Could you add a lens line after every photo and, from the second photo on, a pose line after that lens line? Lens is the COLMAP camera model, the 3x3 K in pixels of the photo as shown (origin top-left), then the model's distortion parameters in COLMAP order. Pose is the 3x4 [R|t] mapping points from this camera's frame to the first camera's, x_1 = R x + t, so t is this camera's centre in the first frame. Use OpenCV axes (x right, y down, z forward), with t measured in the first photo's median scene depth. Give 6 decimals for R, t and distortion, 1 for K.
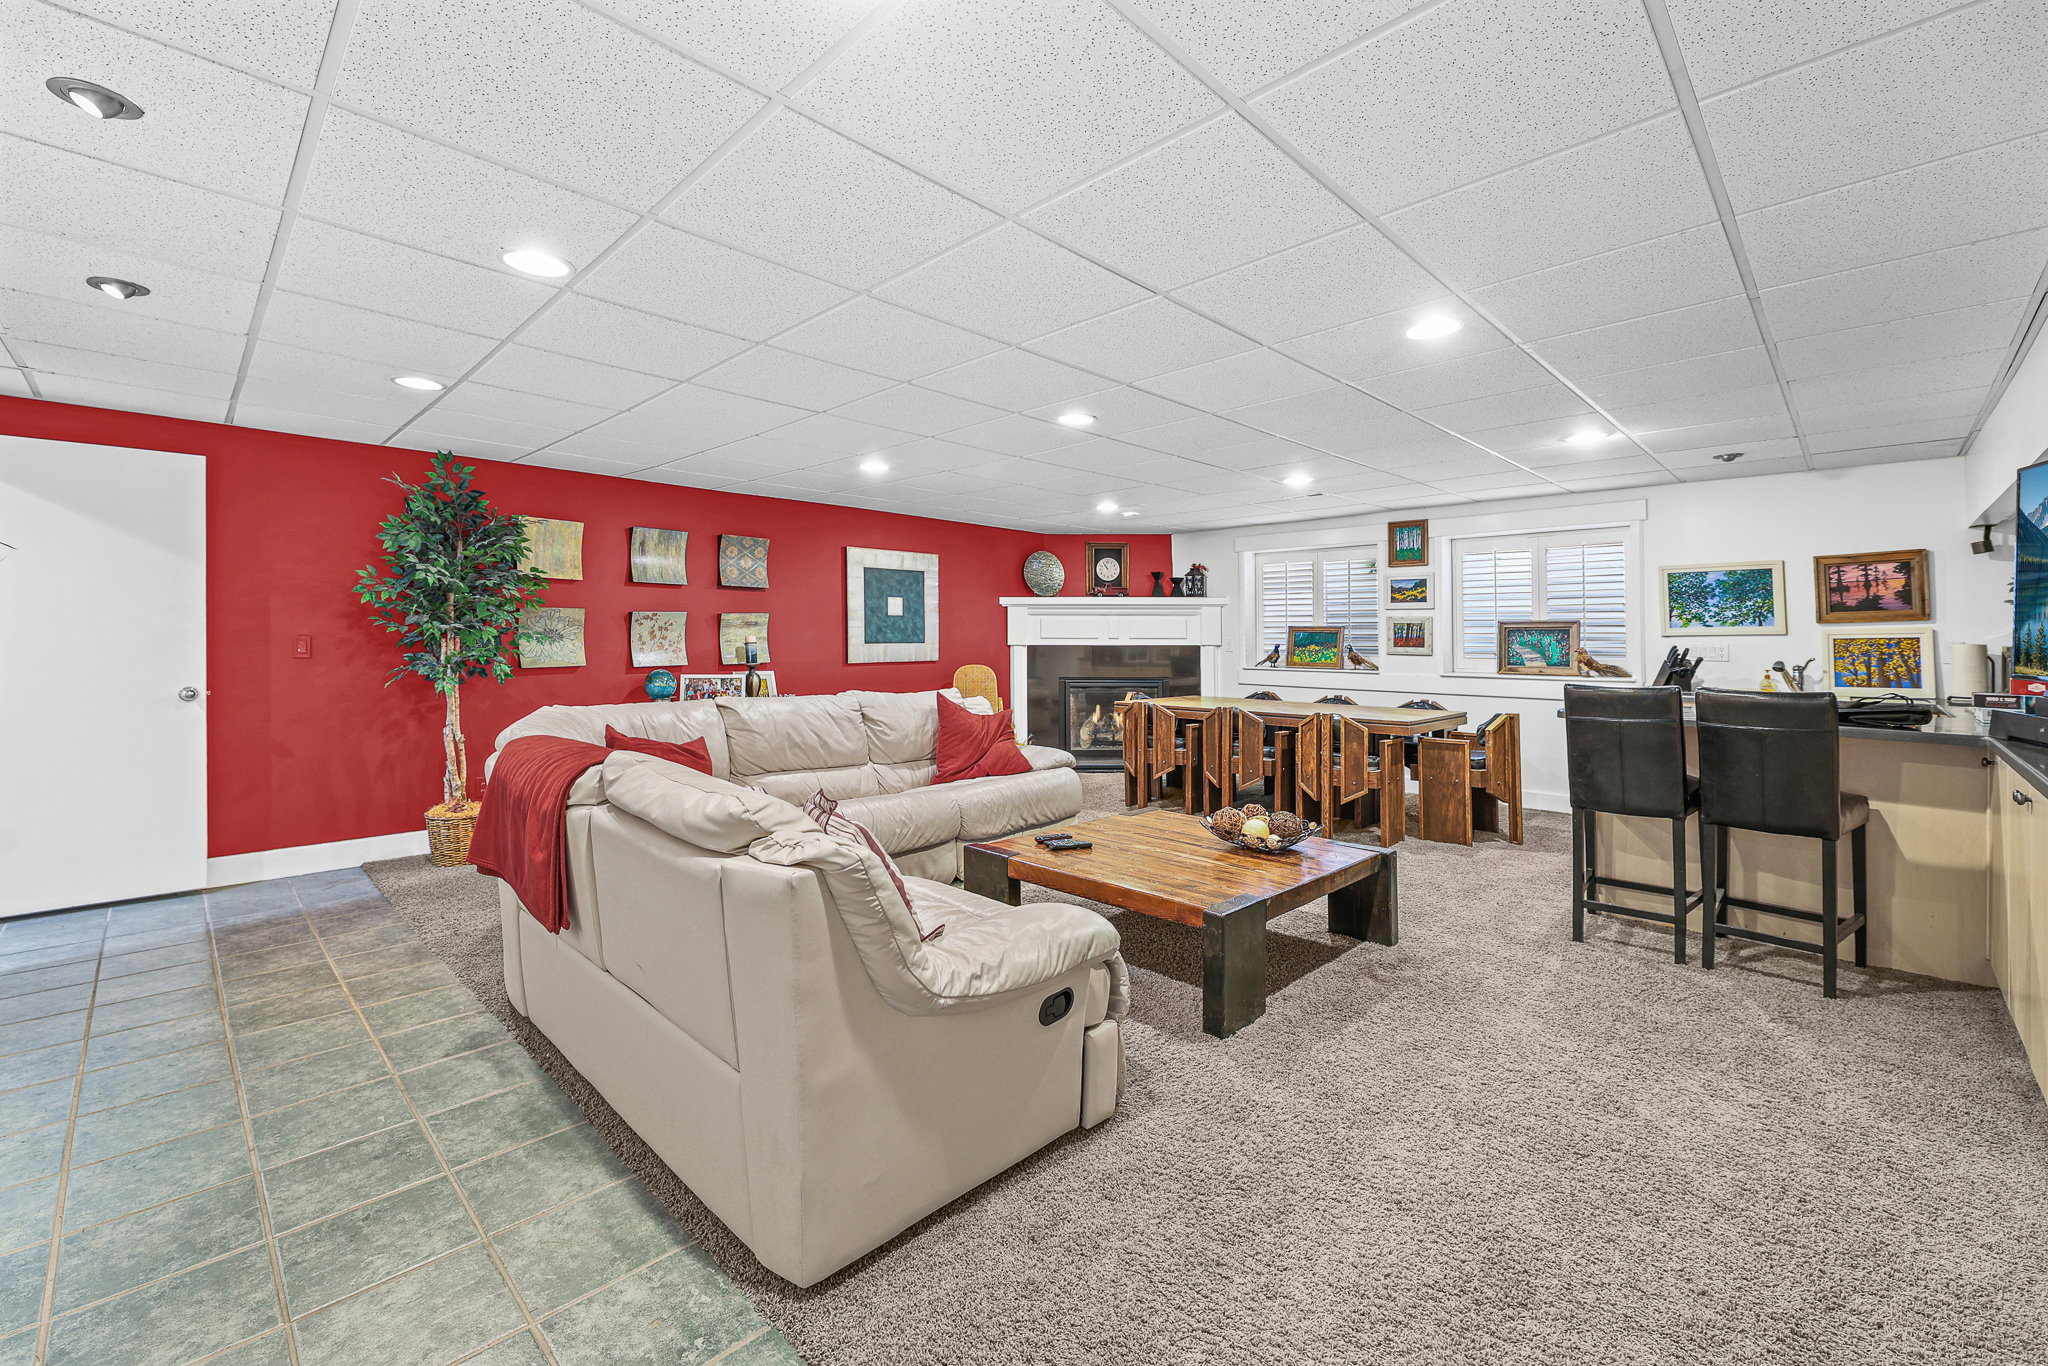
lens RADIAL K [[846.0, 0, 1042.0], [0, 846.0, 636.1], [0, 0, 1]] dist [-0.000524, -0.002958]
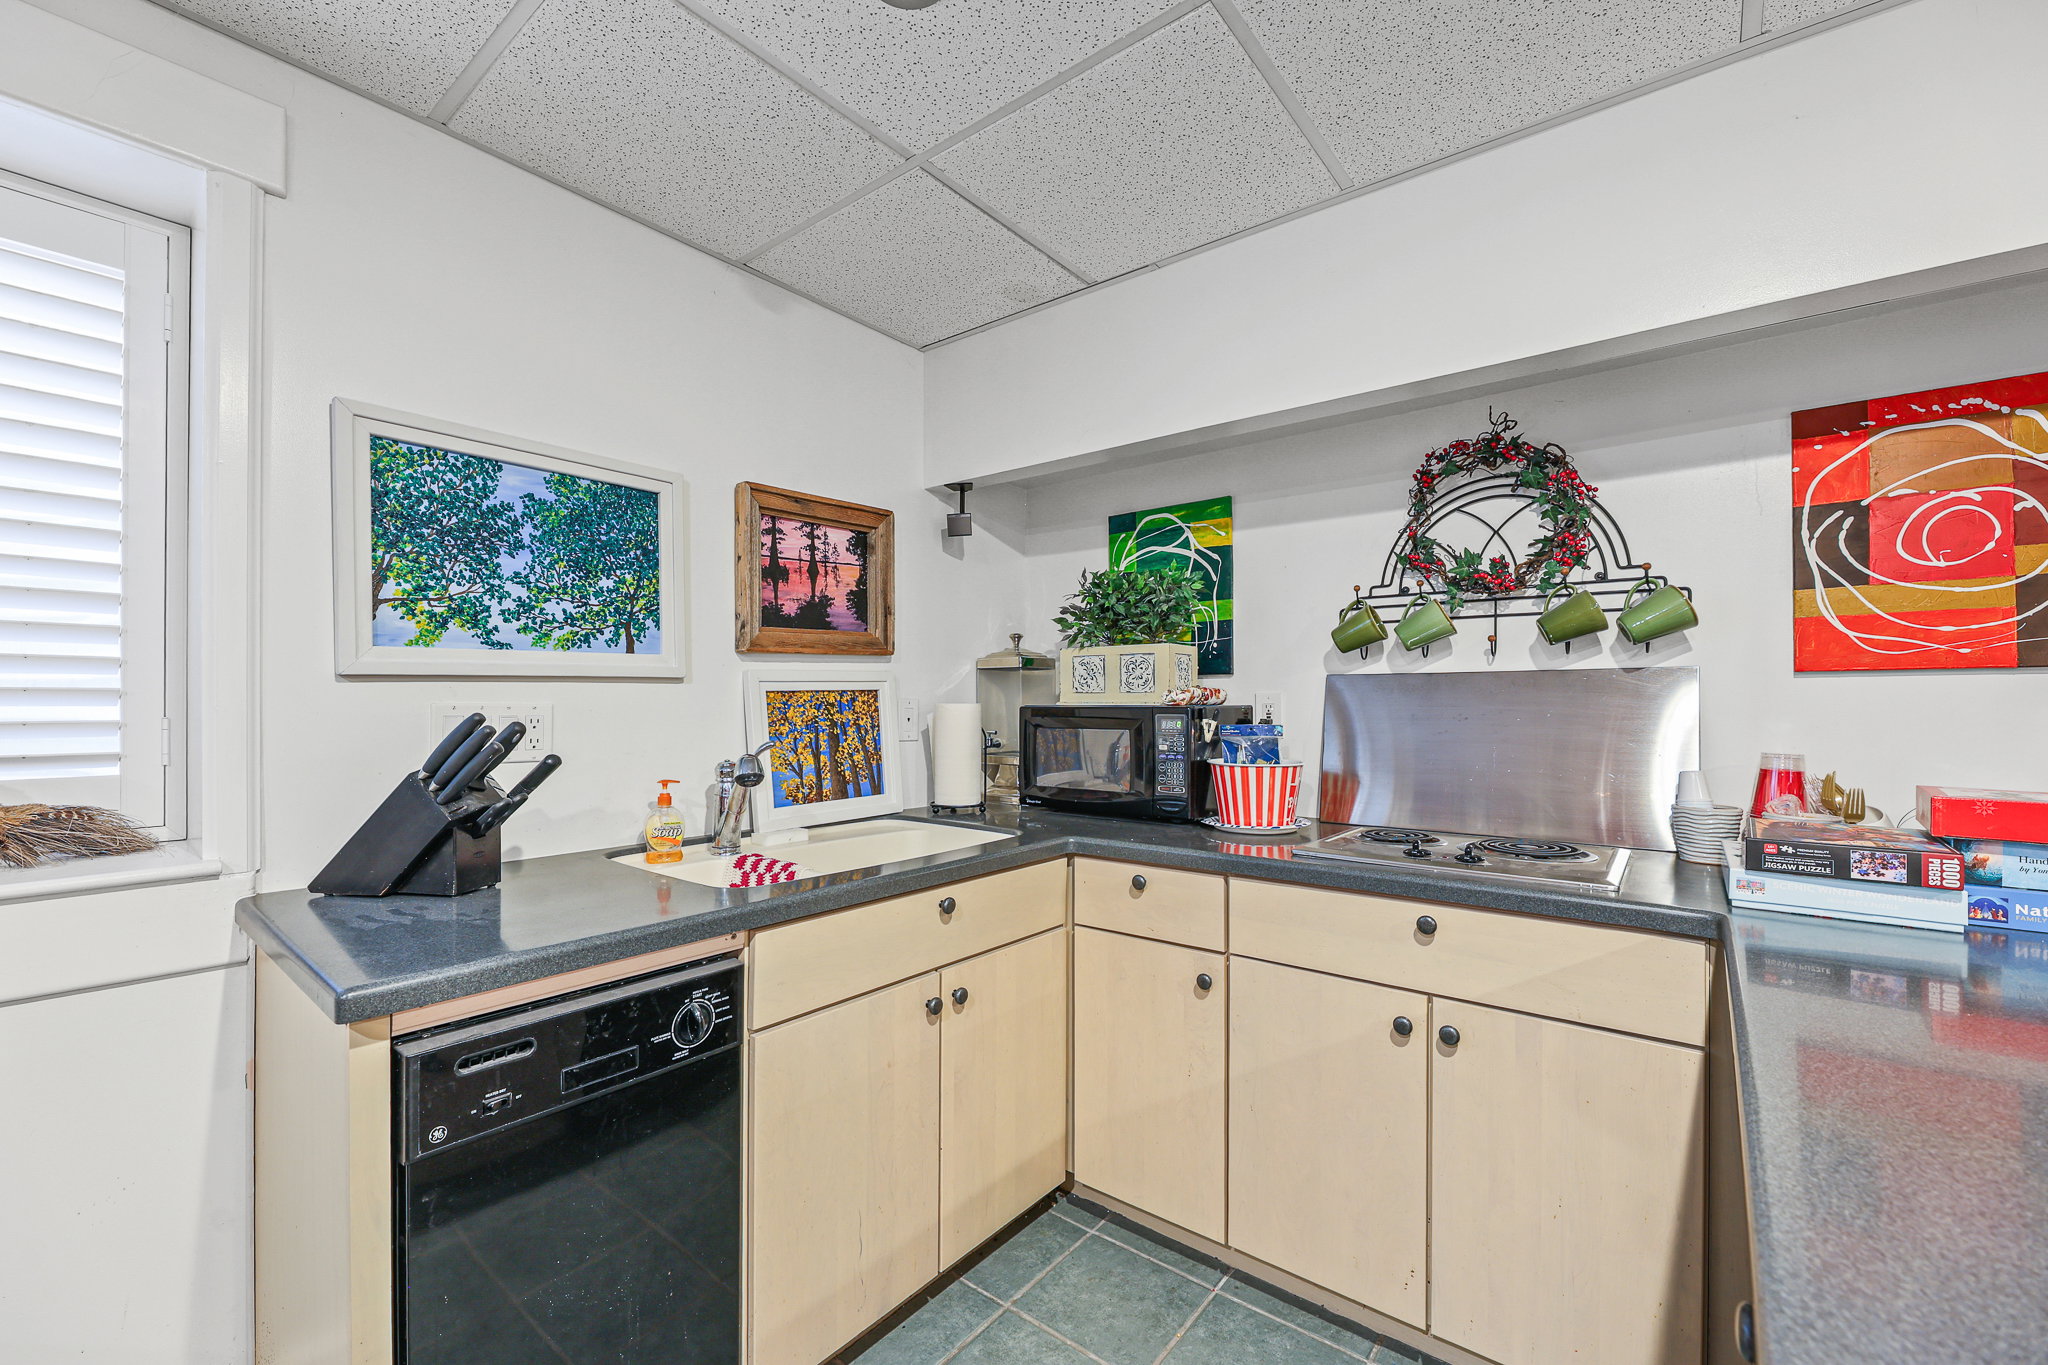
lens RADIAL K [[846.0, 0, 1025.9], [0, 846.0, 689.8], [0, 0, 1]] dist [-0.000524, -0.002958]
pose [[-0.083363, 0.010076, 0.996468, 0.488910], [-0.007849, 0.999911, -0.010767, 0.005606], [-0.996488, -0.008719, -0.083277, 0.859748]]
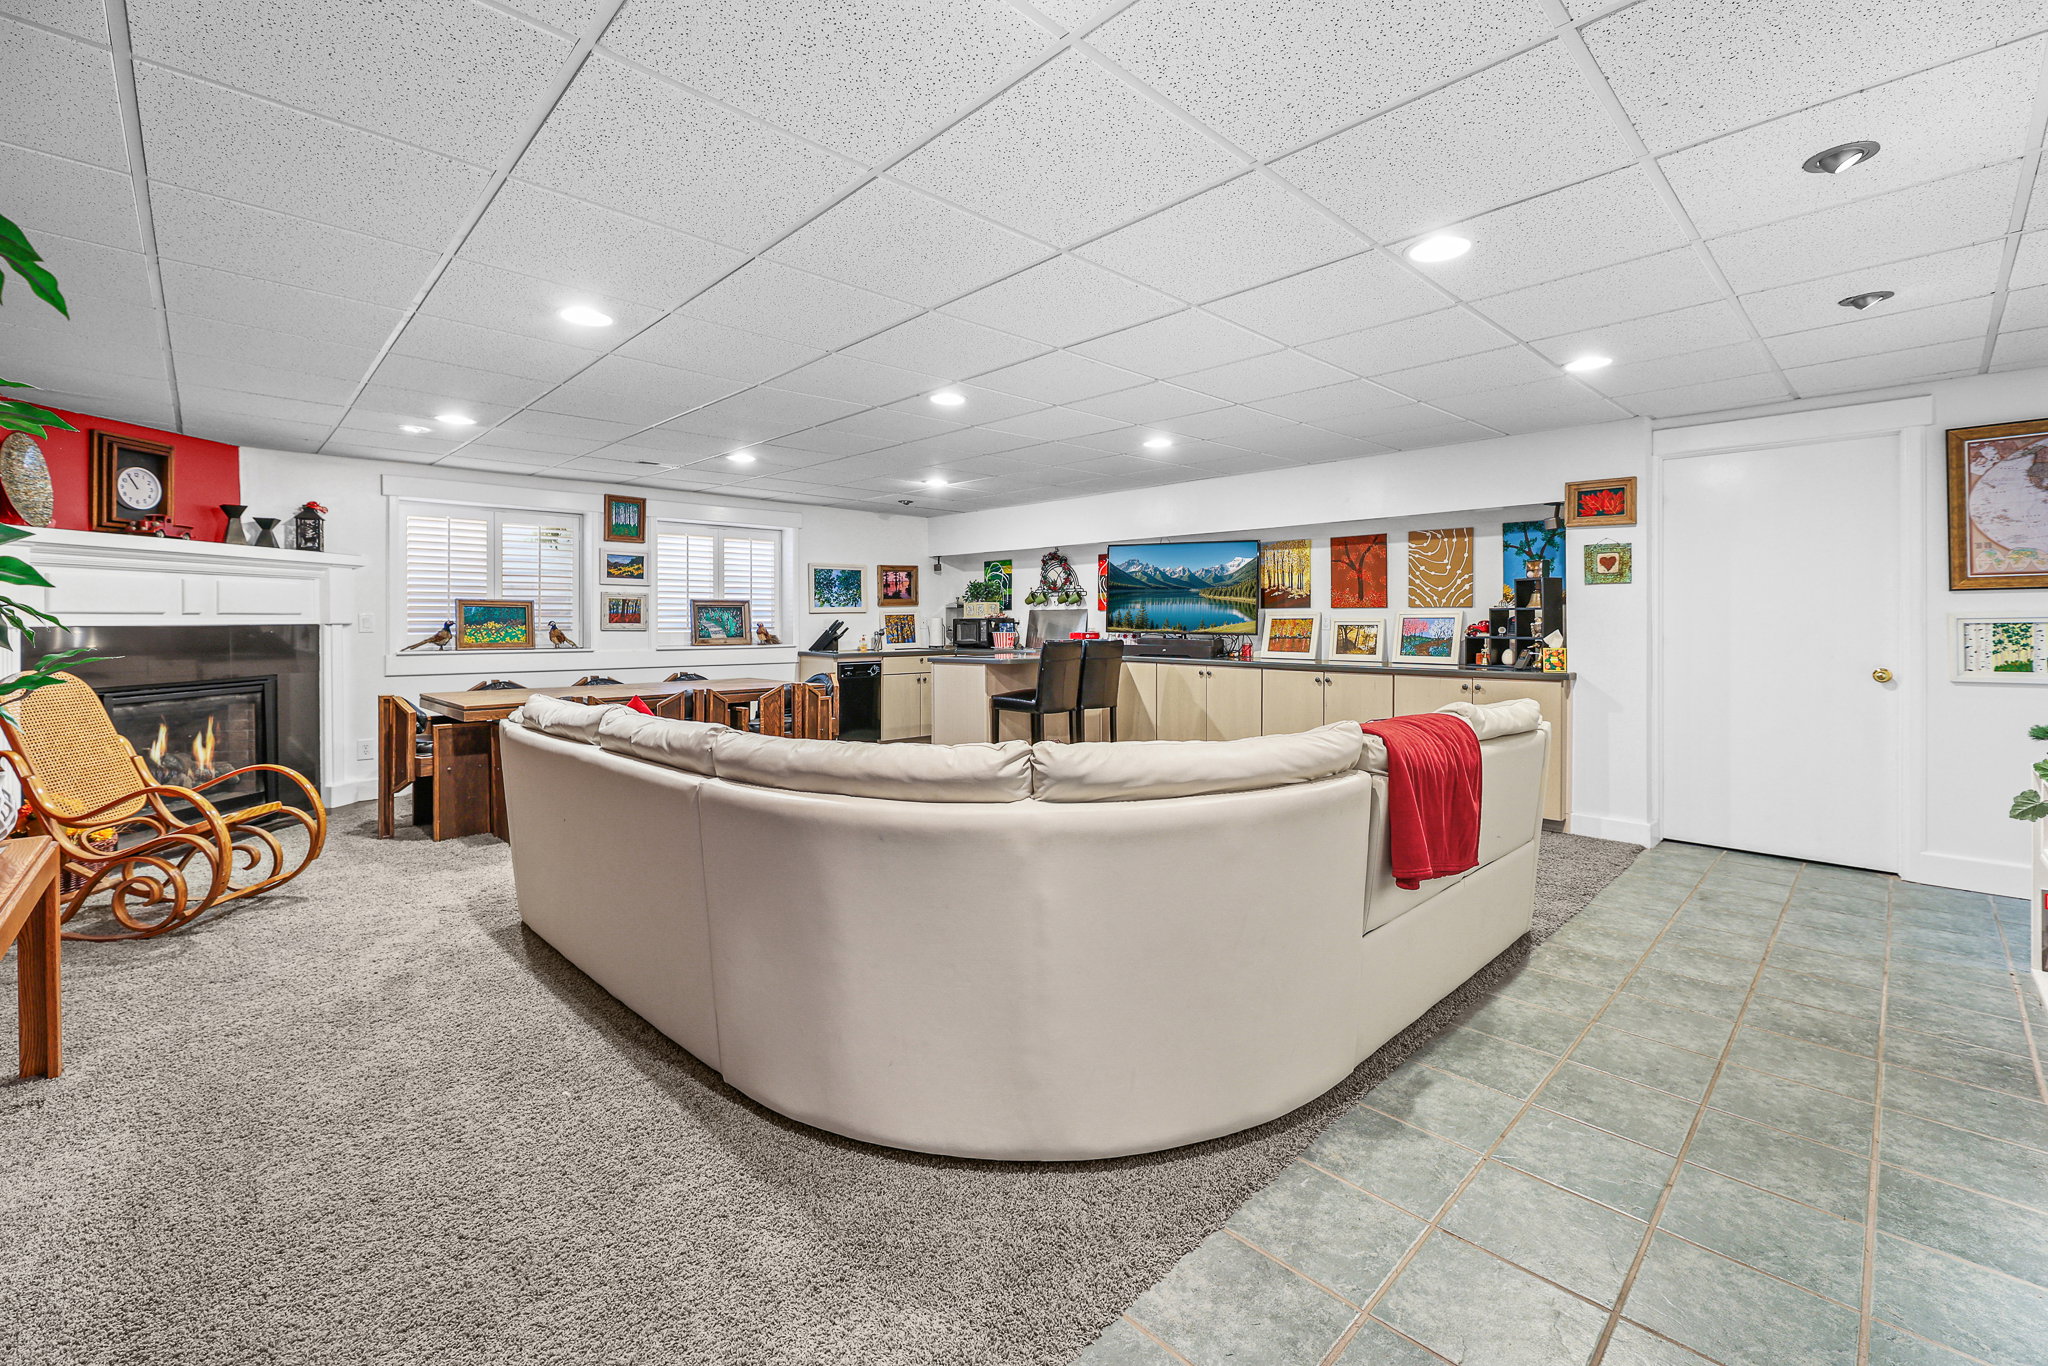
lens RADIAL K [[846.0, 0, 1026.5], [0, 846.0, 619.1], [0, 0, 1]] dist [-0.000524, -0.002958]
pose [[0.048239, -0.003959, 0.998828, -0.686051], [-0.004916, 0.999979, 0.004201, 0.002408], [-0.998824, -0.005113, 0.048219, 0.604335]]
